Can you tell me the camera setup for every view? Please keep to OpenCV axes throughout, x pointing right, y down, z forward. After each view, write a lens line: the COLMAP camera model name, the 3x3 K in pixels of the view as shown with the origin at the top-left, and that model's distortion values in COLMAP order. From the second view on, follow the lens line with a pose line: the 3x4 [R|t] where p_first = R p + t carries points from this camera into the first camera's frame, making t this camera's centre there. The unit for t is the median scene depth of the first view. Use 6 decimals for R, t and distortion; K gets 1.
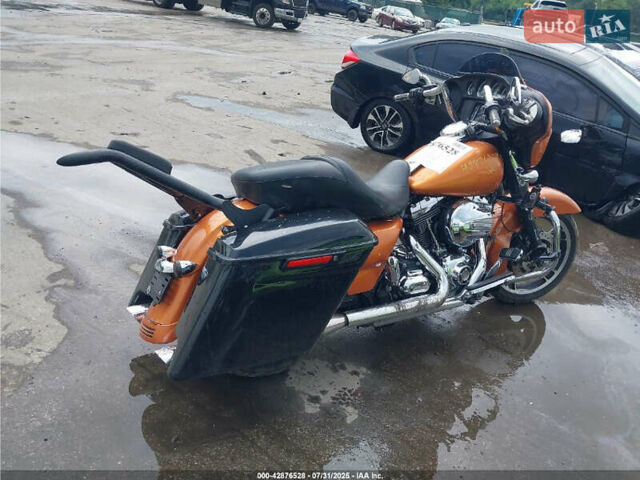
lens RADIAL K [[474.4, 0, 320.0], [0, 474.4, 240.0], [0, 0, 1]] dist [0.010329, 0.006795]
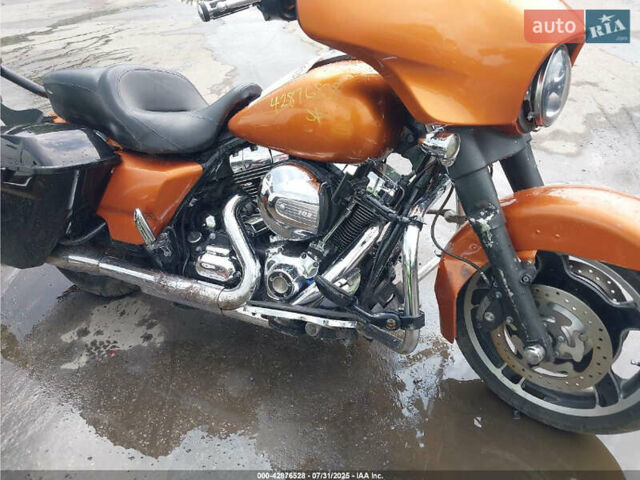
lens RADIAL K [[474.4, 0, 320.0], [0, 474.4, 240.0], [0, 0, 1]] dist [0.010329, 0.006795]
pose [[0.578203, 0.292827, -0.761534, 0.789553], [-0.232942, 0.953773, 0.189884, -0.108025], [0.781933, 0.067602, 0.619686, 0.662567]]
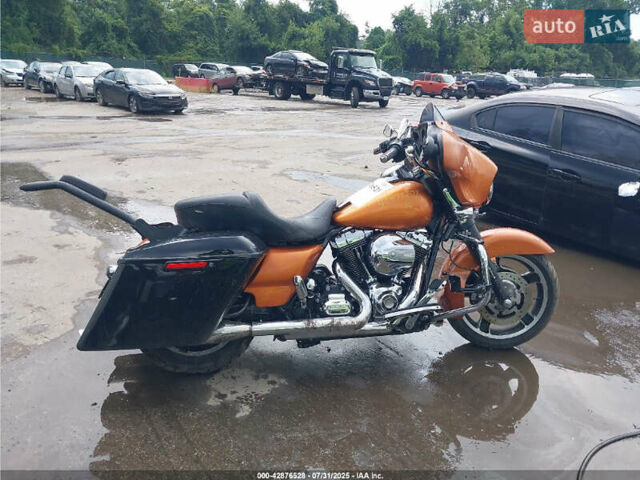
lens RADIAL K [[469.7, 0, 337.9], [0, 469.7, 254.7], [0, 0, 1]] dist [0.163055, -0.272495]
pose [[0.952878, 0.014023, -0.303031, 0.521058], [-0.055228, 0.990256, -0.127837, 0.109744], [0.298286, 0.138548, 0.944368, -0.052595]]
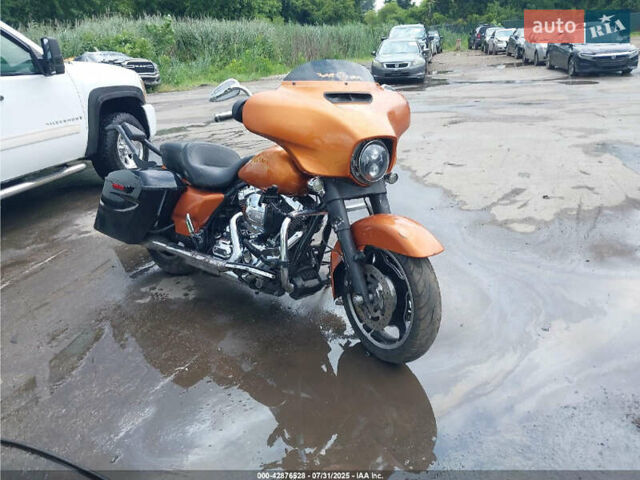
lens RADIAL K [[469.7, 0, 337.9], [0, 469.7, 254.7], [0, 0, 1]] dist [0.163055, -0.272495]
pose [[0.363835, 0.213044, -0.906772, 1.418825], [-0.329242, 0.940065, 0.088761, -0.103466], [0.871335, 0.266253, 0.412172, 0.728445]]
